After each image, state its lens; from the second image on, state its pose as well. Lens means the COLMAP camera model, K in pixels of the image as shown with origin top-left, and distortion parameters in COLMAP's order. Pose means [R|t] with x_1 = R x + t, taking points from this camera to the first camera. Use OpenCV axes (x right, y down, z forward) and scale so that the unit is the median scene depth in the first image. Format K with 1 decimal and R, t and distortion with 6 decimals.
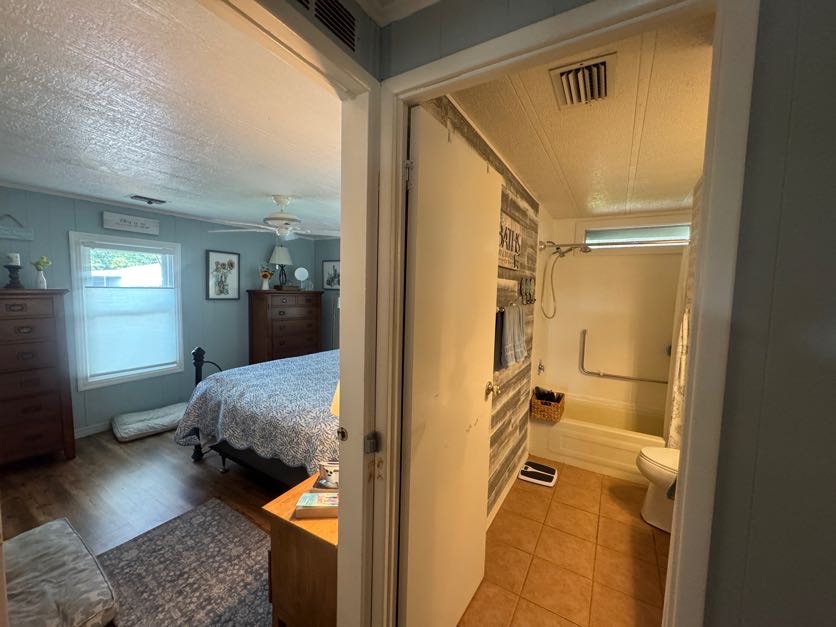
lens RADIAL K [[334.5, 0, 418.0], [0, 334.5, 313.5], [0, 0, 1]] dist [-0.002324, 0.000151]
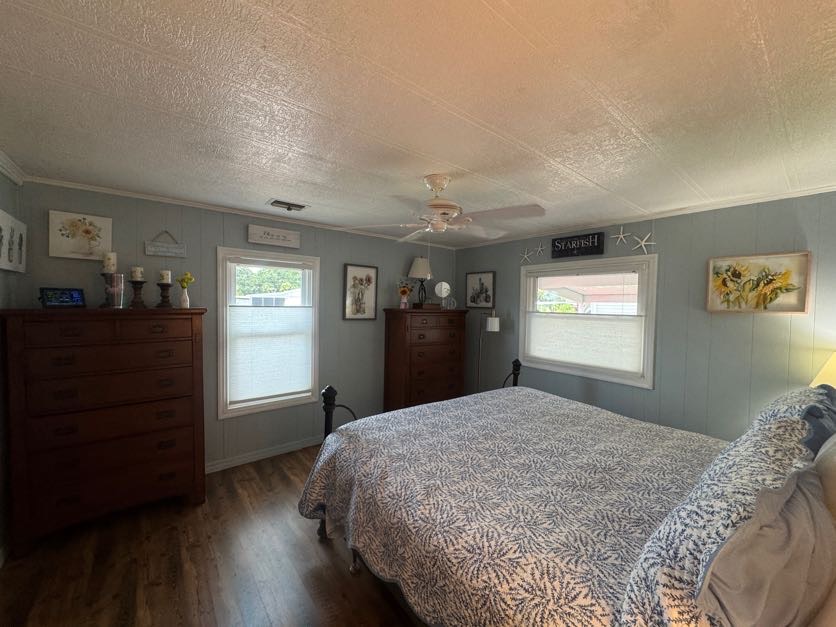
lens RADIAL K [[334.5, 0, 418.0], [0, 334.5, 313.5], [0, 0, 1]] dist [-0.002324, 0.000151]
pose [[0.939265, 0.002641, -0.343182, -0.158029], [-0.021083, 0.998526, -0.050018, -0.019675], [0.342544, 0.054215, 0.937936, 0.262337]]
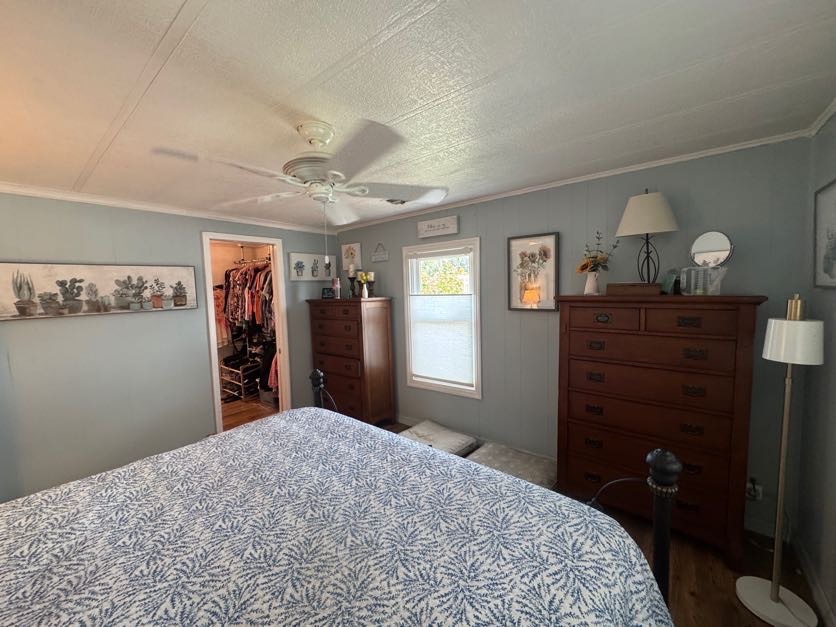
lens RADIAL K [[330.2, 0, 417.7], [0, 330.2, 315.7], [0, 0, 1]] dist [0.000595, 0.000206]
pose [[-0.141317, 0.057692, -0.988282, 0.082265], [-0.049791, 0.996623, 0.065299, -0.070785], [0.988711, 0.058435, -0.137968, 0.991351]]
